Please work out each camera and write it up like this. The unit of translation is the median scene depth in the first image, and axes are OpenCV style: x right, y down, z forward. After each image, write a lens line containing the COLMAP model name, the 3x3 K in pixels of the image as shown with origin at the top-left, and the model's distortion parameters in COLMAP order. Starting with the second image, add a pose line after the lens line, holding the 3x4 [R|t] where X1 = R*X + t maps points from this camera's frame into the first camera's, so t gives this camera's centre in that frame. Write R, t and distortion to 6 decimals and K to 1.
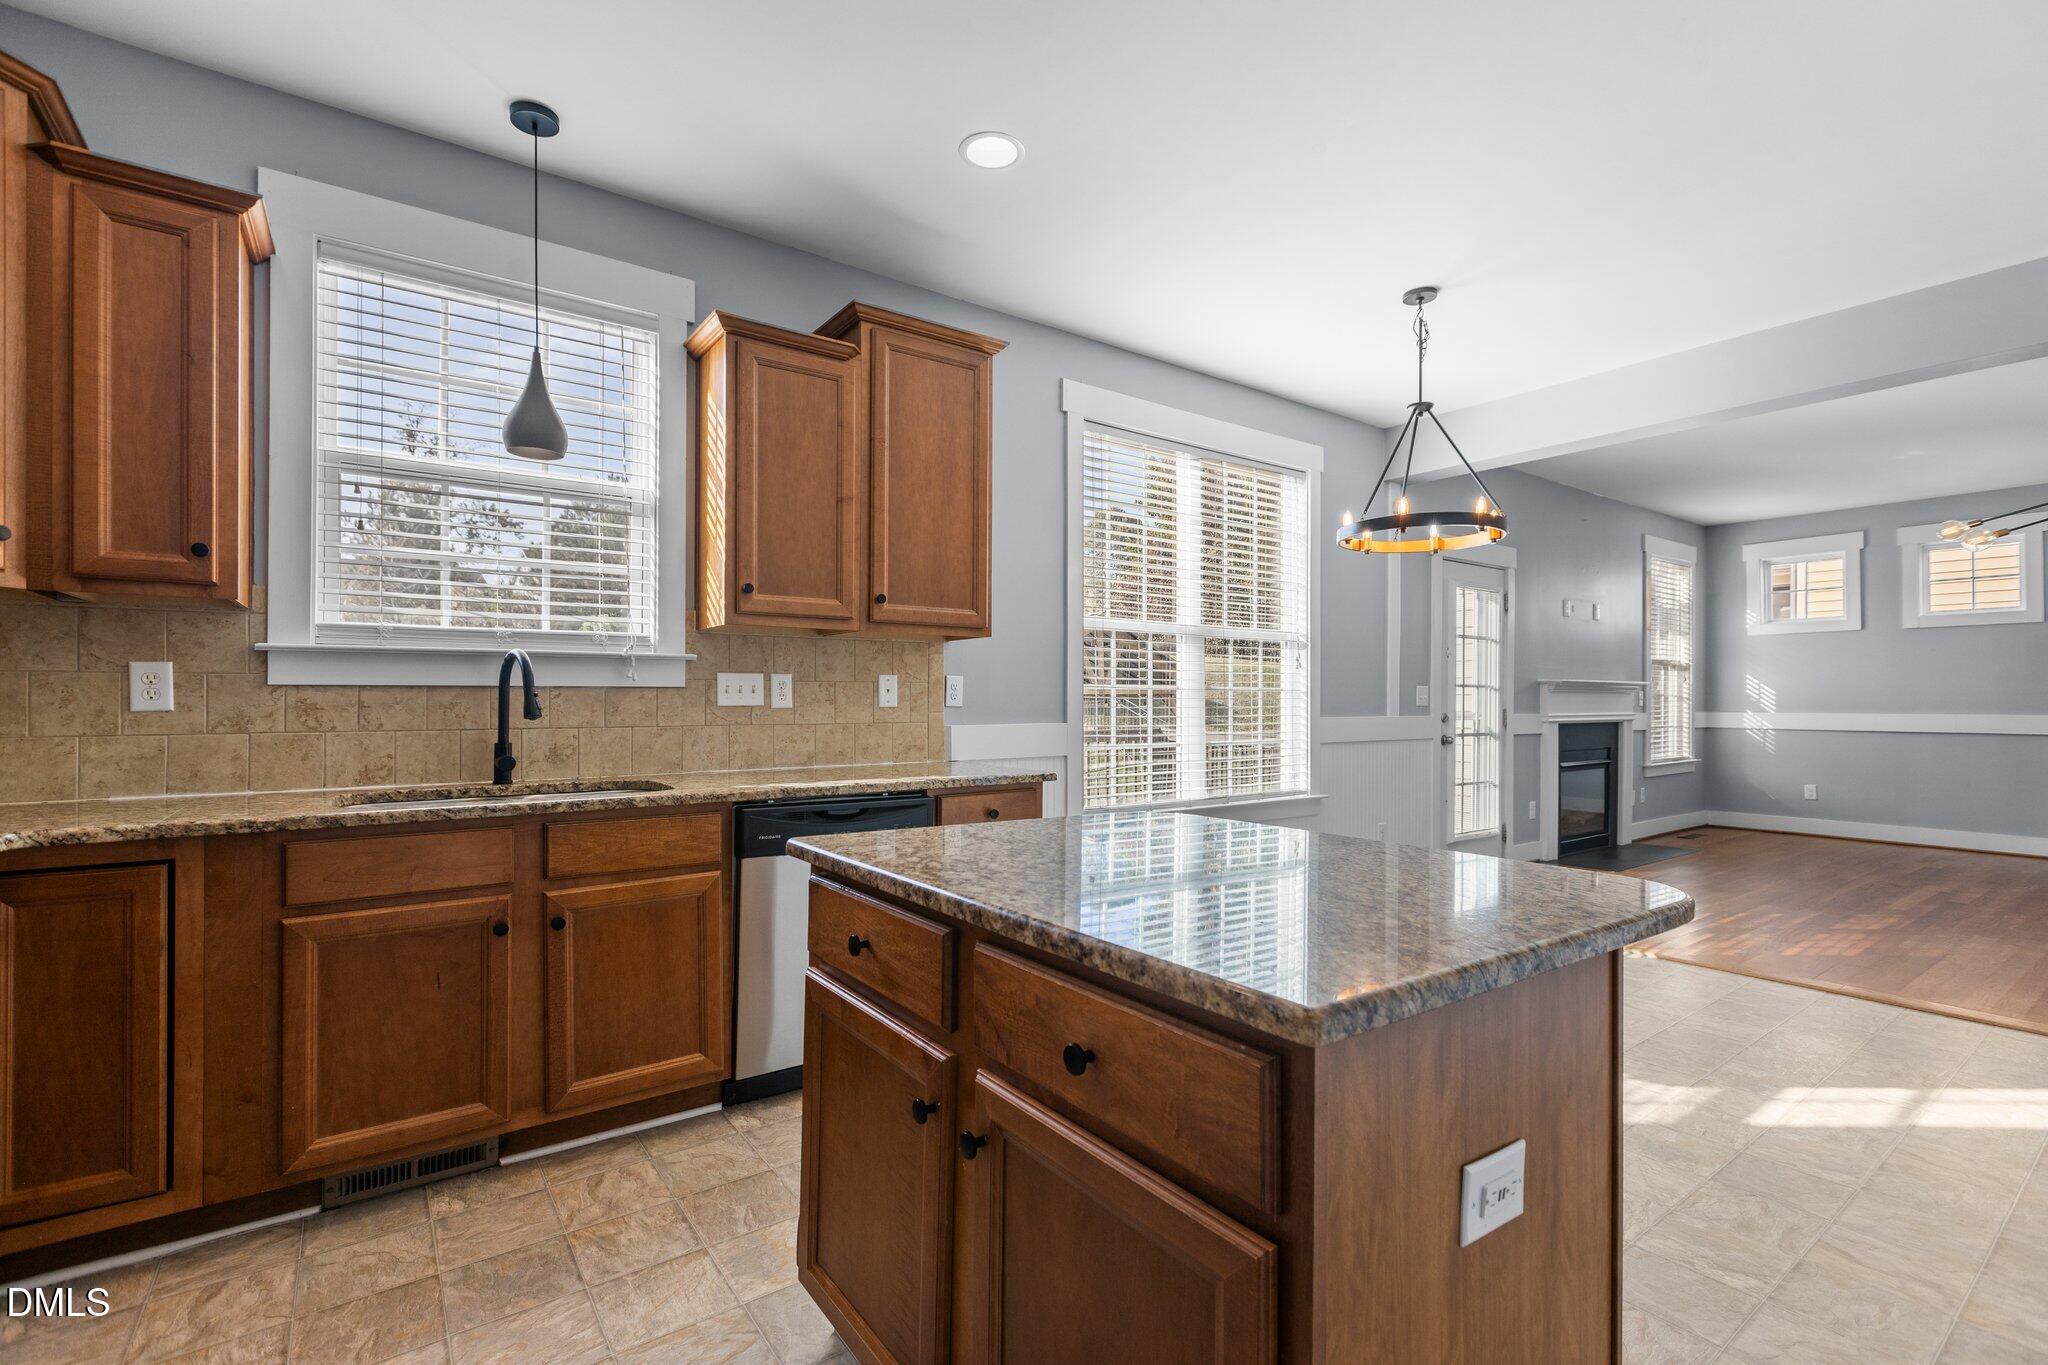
lens RADIAL K [[918.6, 0, 1030.9], [0, 918.6, 694.4], [0, 0, 1]] dist [-0.000738, -0.000987]
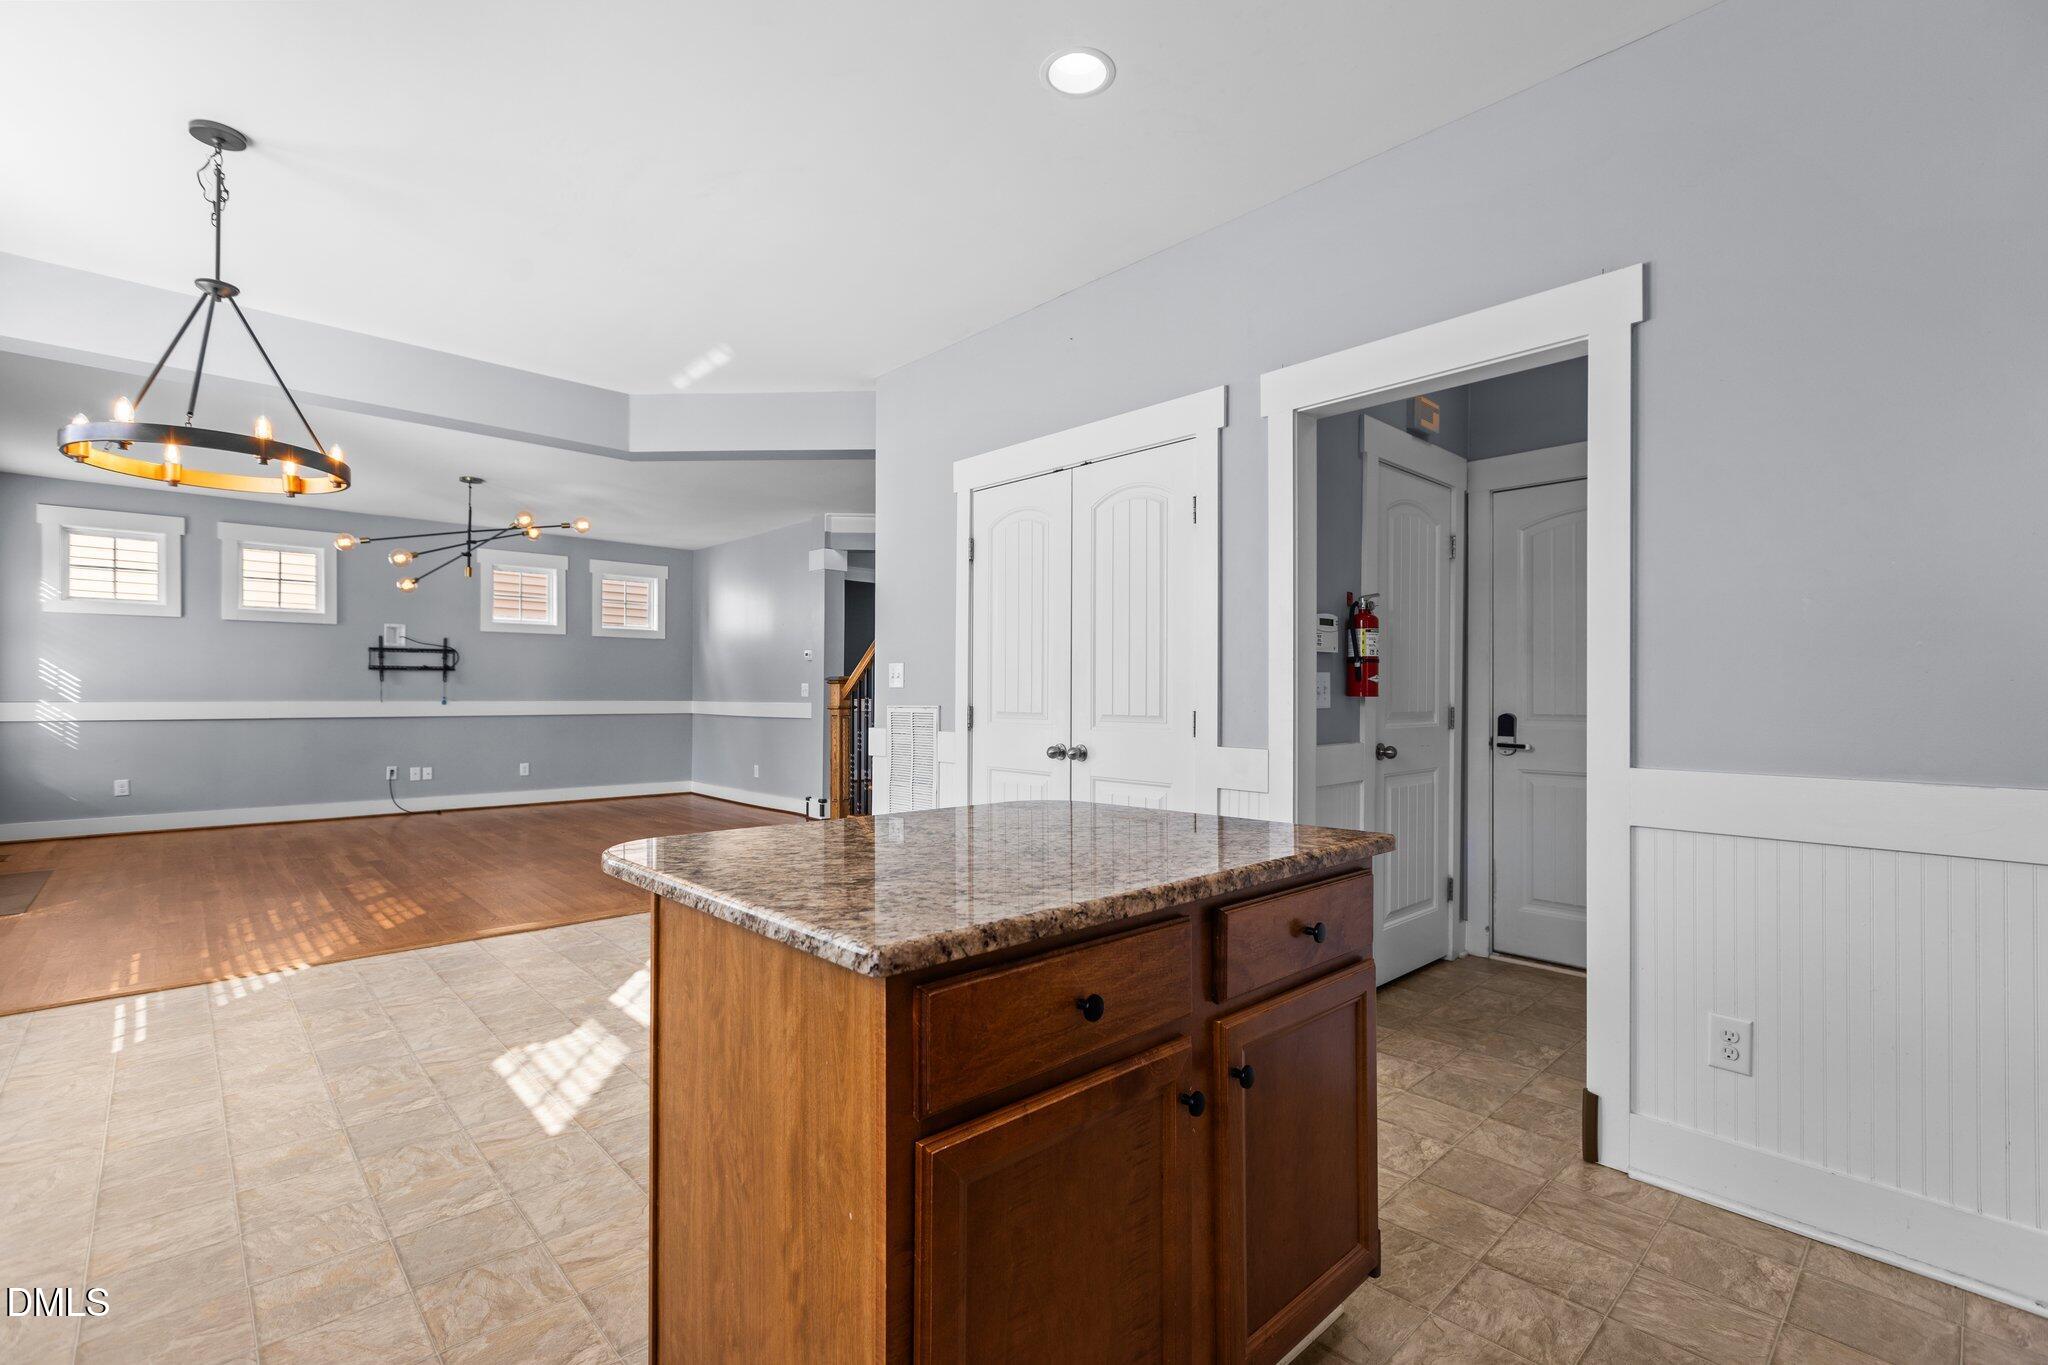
lens RADIAL K [[918.6, 0, 1023.8], [0, 918.6, 688.5], [0, 0, 1]] dist [-0.000738, -0.000987]
pose [[-0.137324, 0.002857, 0.990522, -0.200240], [-0.011730, 0.999921, -0.004511, 0.000383], [-0.990457, -0.012238, -0.137280, 0.242970]]
